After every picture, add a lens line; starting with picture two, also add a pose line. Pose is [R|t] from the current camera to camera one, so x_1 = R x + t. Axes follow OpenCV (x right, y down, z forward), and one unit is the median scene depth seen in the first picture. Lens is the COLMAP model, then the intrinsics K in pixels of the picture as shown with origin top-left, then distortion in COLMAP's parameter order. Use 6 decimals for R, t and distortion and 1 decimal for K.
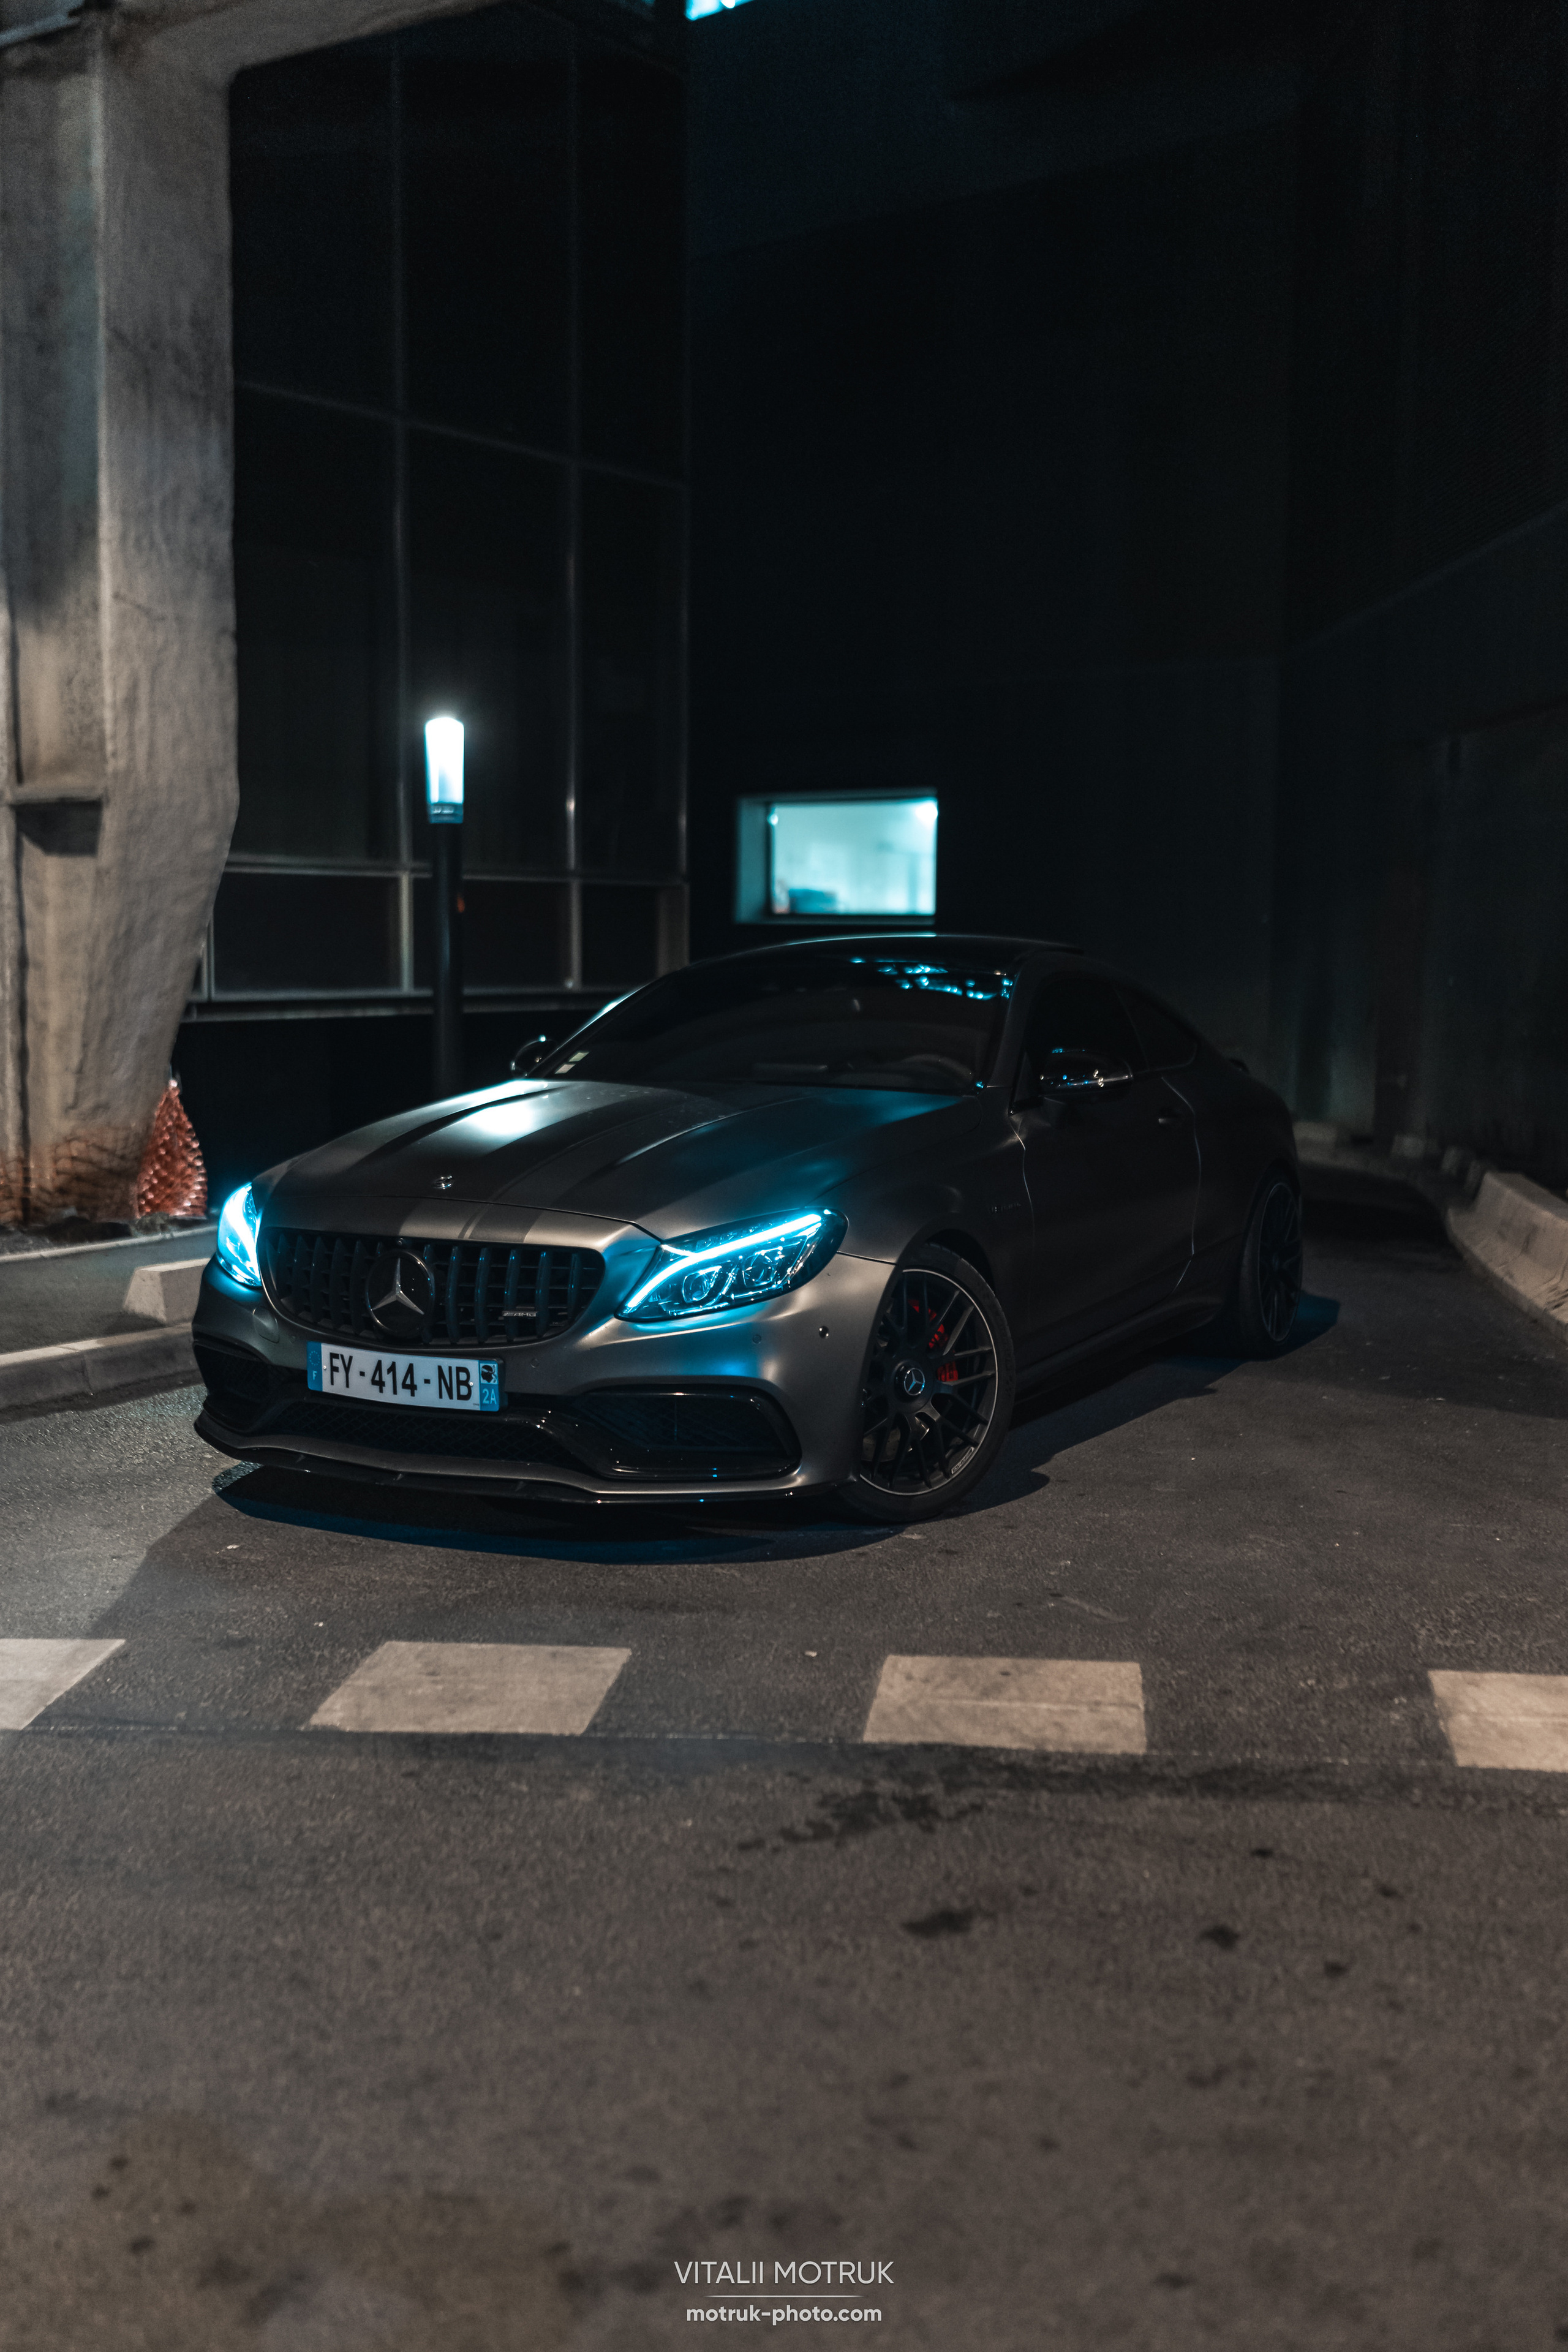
lens RADIAL K [[2372.1, 0, 784.0], [0, 2372.1, 1176.0], [0, 0, 1]] dist [-0.031864, 0.022339]
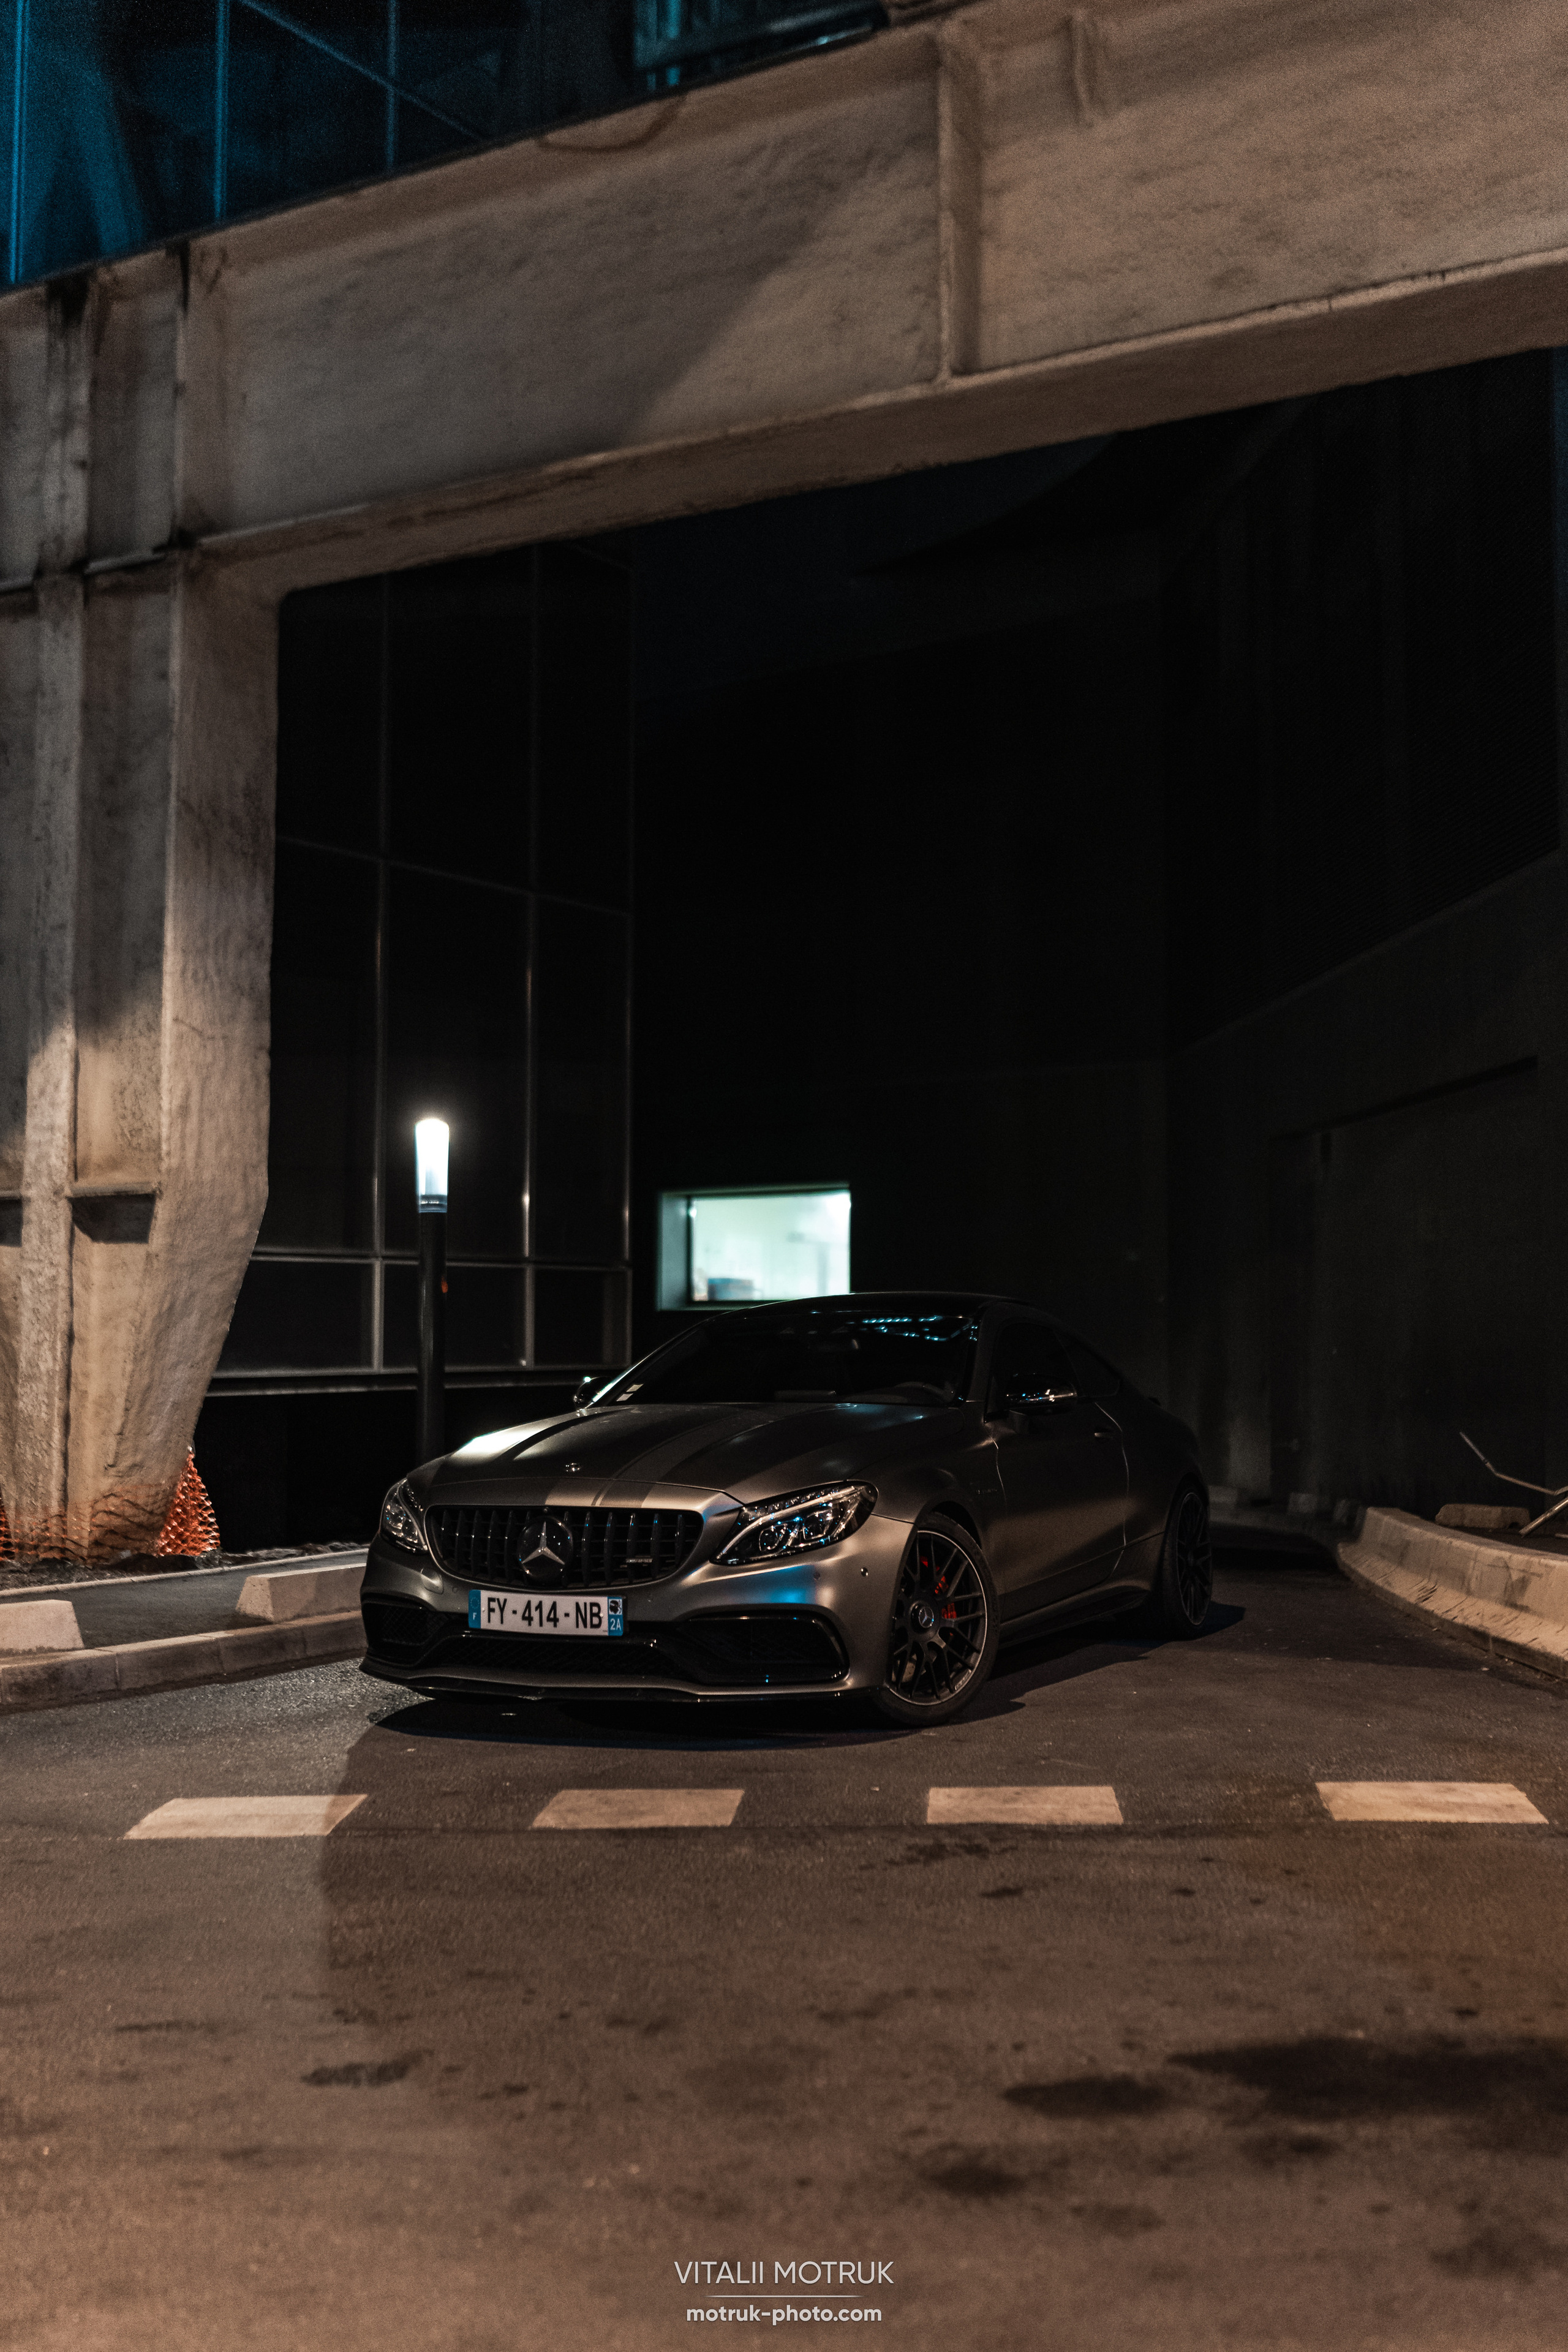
lens RADIAL K [[2411.3, 0, 779.8], [0, 2411.3, 1138.6], [0, 0, 1]] dist [-0.049280, 0.020427]
pose [[0.998959, -0.007328, 0.045026, -0.058405], [0.015329, 0.983546, -0.180006, 0.044584], [-0.042966, 0.180508, 0.982635, -0.248189]]
